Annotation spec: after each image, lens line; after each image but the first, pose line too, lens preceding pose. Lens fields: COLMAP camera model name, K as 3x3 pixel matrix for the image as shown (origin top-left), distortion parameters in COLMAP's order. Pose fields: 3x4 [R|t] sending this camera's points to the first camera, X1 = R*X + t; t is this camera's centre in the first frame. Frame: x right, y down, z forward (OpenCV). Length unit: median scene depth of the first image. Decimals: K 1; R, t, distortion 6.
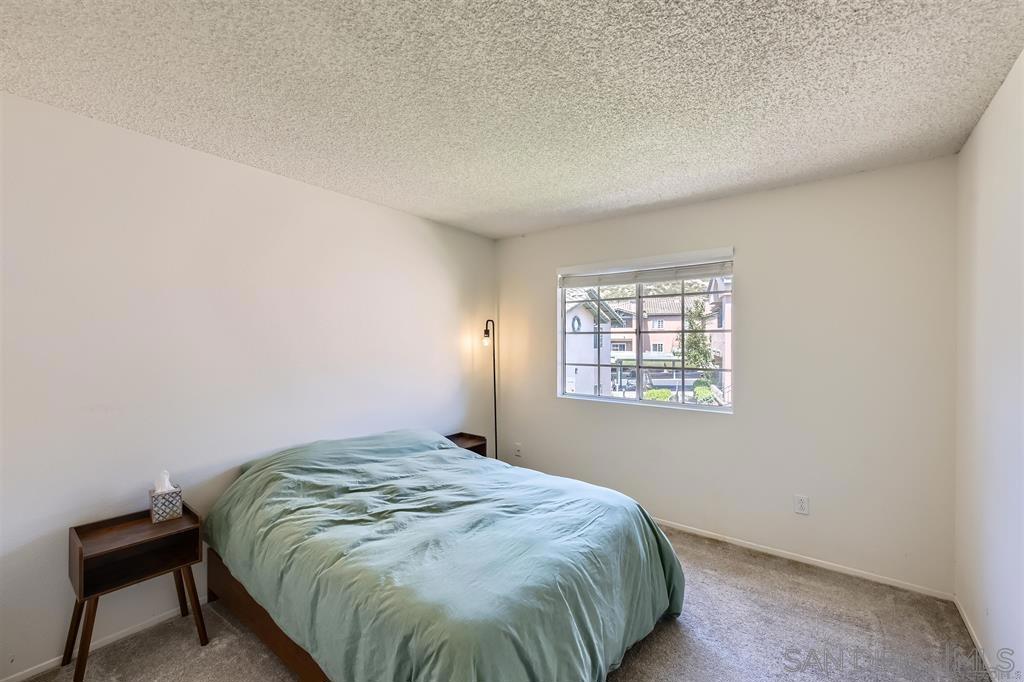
lens RADIAL K [[404.6, 0, 510.7], [0, 404.6, 345.0], [0, 0, 1]] dist [0.003001, 0.000107]
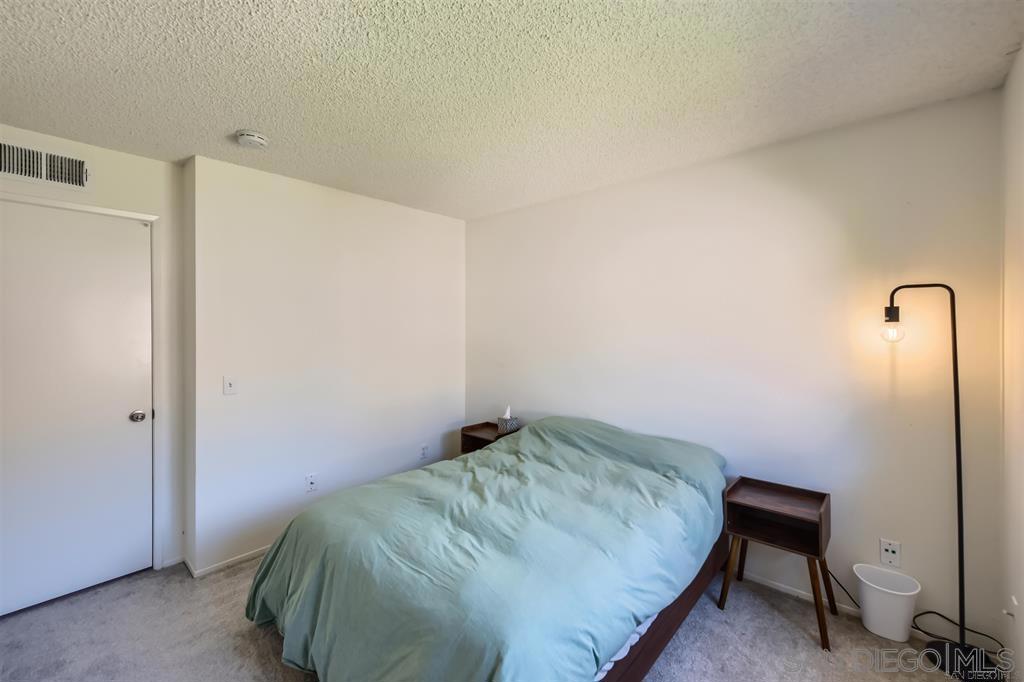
lens RADIAL K [[418.6, 0, 510.6], [0, 418.6, 324.0], [0, 0, 1]] dist [0.002084, -0.000118]
pose [[-0.044781, -0.008433, -0.998961, 0.828695], [-0.012204, 0.999894, -0.007894, -0.014714], [0.998922, 0.011838, -0.044879, 1.022026]]
